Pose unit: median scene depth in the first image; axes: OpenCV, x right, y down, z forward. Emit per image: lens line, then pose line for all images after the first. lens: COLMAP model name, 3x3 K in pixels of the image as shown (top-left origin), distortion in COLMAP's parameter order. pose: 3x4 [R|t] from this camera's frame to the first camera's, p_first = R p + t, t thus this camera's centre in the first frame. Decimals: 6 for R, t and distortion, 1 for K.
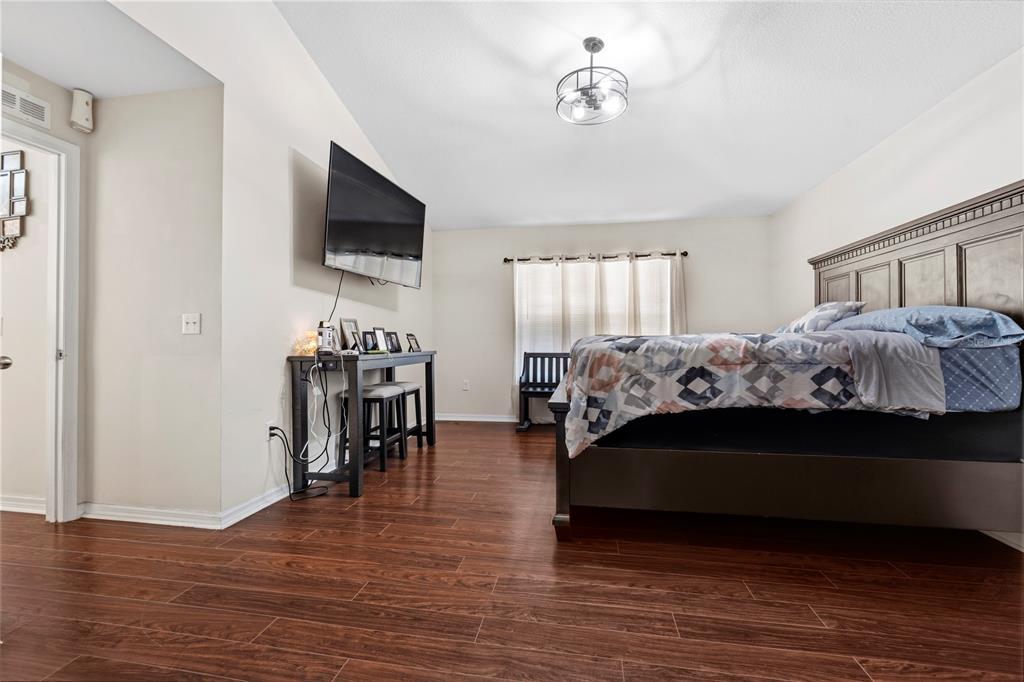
lens RADIAL K [[450.1, 0, 501.3], [0, 450.1, 341.7], [0, 0, 1]] dist [-0.003660, 0.000239]
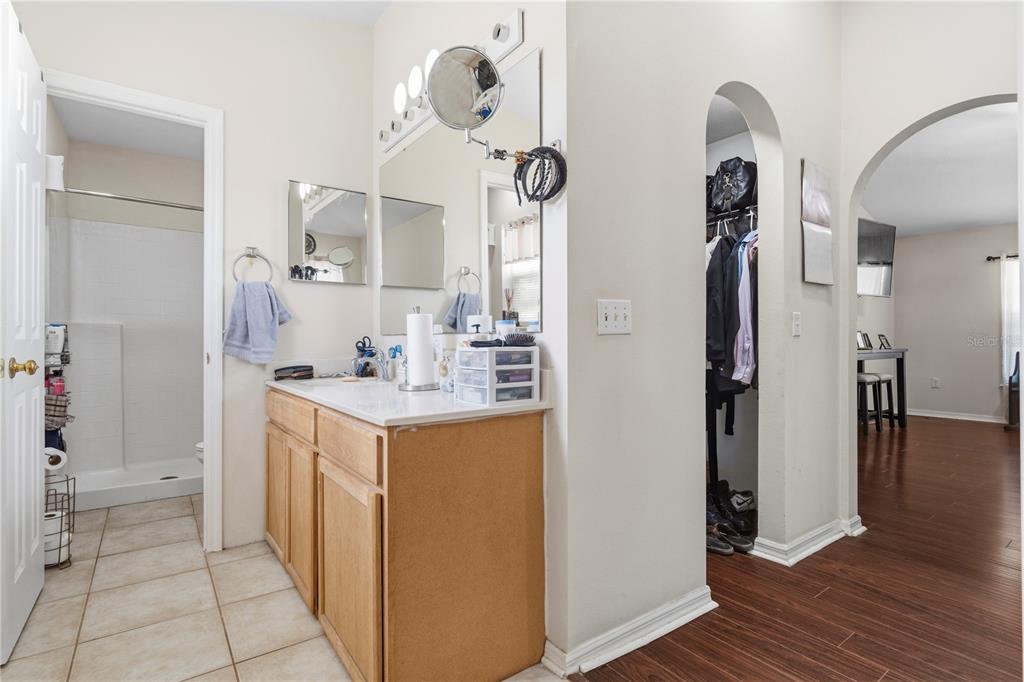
lens RADIAL K [[492.9, 0, 503.5], [0, 492.9, 338.1], [0, 0, 1]] dist [-0.002372, -0.001046]
pose [[0.718807, -0.003928, -0.695199, -0.020165], [0.003348, 0.999992, -0.002188, -0.015001], [0.695202, -0.000754, 0.718814, -1.325262]]
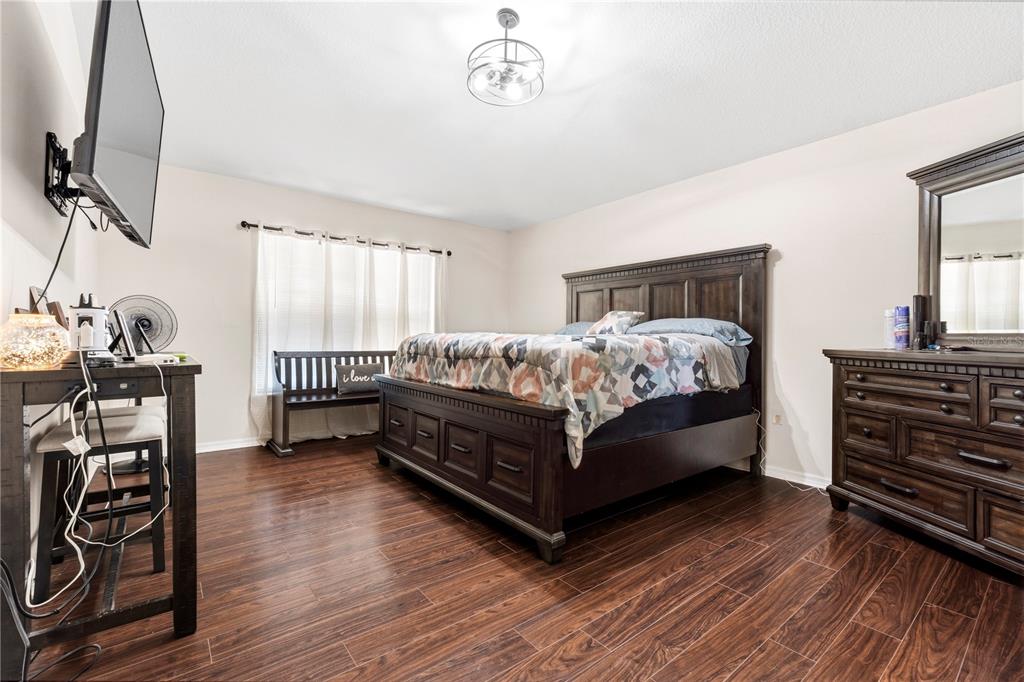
lens RADIAL K [[450.1, 0, 518.1], [0, 450.1, 338.8], [0, 0, 1]] dist [-0.003660, 0.000239]
pose [[0.658125, 0.006766, 0.752878, -0.603087], [-0.010326, 0.999947, 0.000040, -0.004159], [-0.752838, -0.007801, 0.658160, 0.475354]]
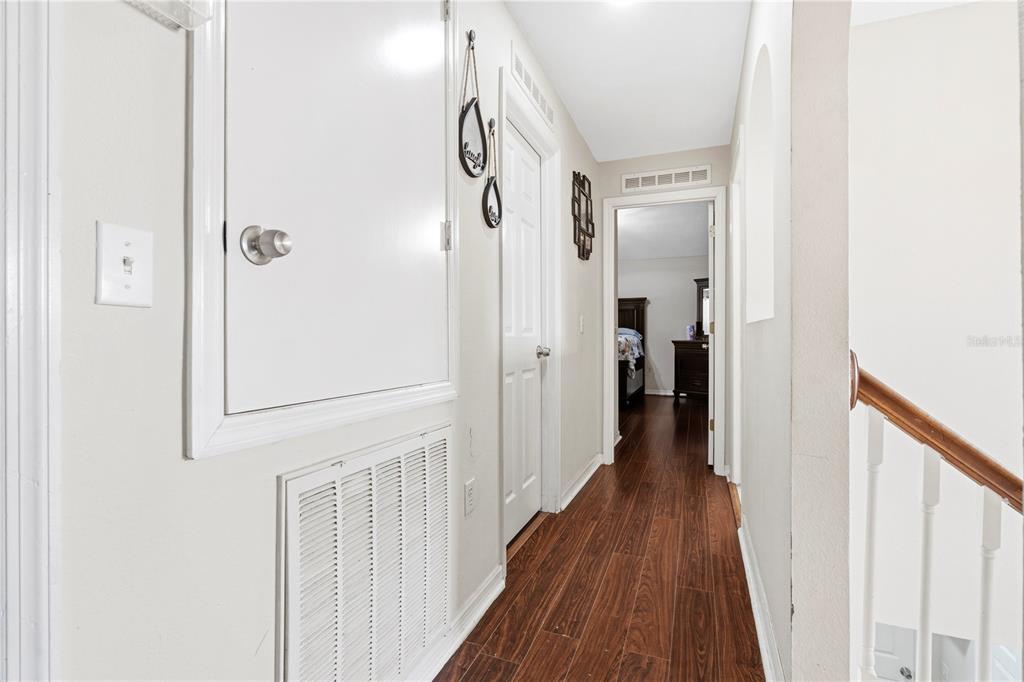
lens RADIAL K [[492.9, 0, 507.5], [0, 492.9, 341.5], [0, 0, 1]] dist [-0.002372, -0.001046]
pose [[0.166386, -0.000685, 0.986060, -2.916977], [-0.005565, 0.999983, 0.001633, 0.022995], [-0.986045, -0.005759, 0.166380, 1.245331]]
